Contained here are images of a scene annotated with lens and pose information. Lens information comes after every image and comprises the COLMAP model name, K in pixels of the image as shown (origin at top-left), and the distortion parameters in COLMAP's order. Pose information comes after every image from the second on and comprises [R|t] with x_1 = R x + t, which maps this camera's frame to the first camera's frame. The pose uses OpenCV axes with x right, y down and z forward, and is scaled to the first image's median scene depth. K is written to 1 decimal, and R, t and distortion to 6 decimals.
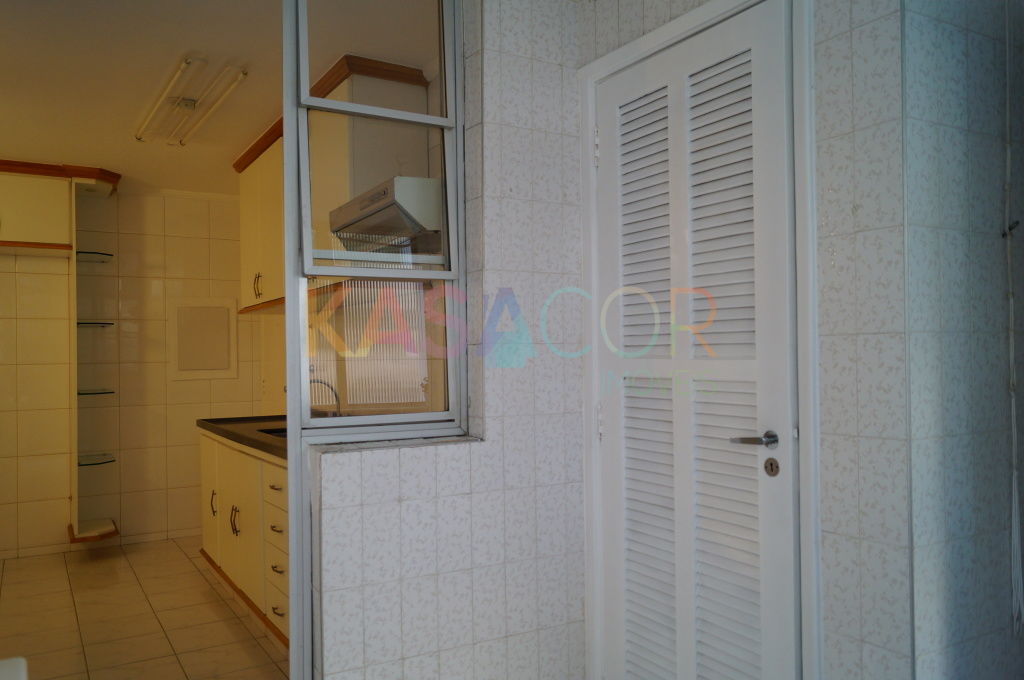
lens RADIAL K [[789.9, 0, 502.1], [0, 789.9, 344.2], [0, 0, 1]] dist [-0.009570, 0.023756]
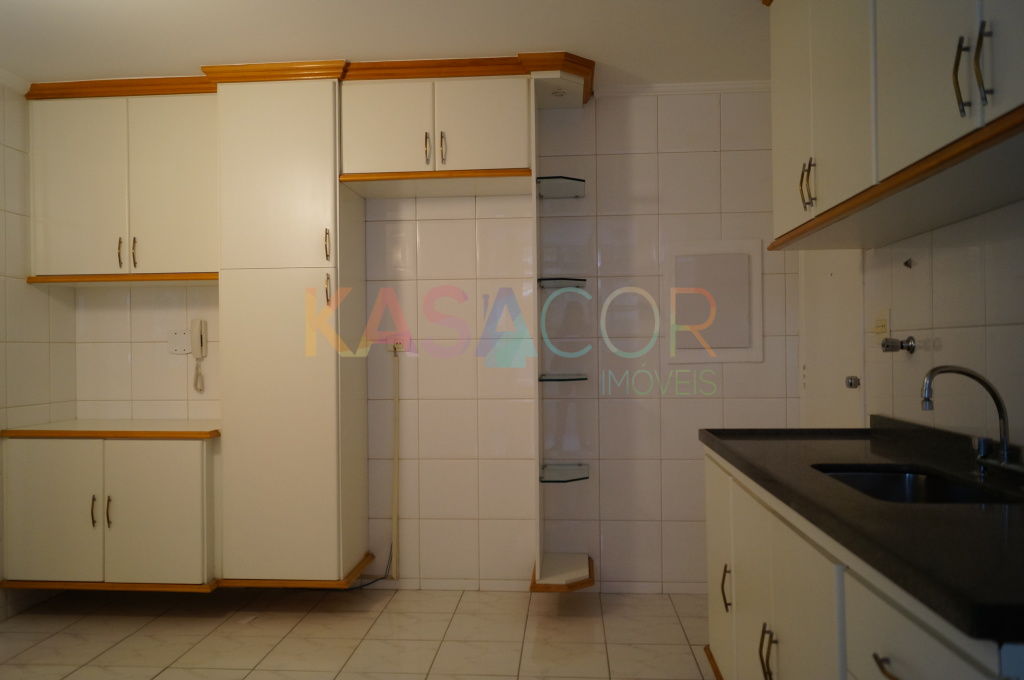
lens RADIAL K [[789.9, 0, 509.1], [0, 789.9, 345.3], [0, 0, 1]] dist [-0.009570, 0.023756]
pose [[0.812226, 0.005087, -0.583321, -0.146699], [0.007036, 0.999804, 0.018517, 0.018574], [0.583301, -0.019144, 0.812031, 0.407829]]
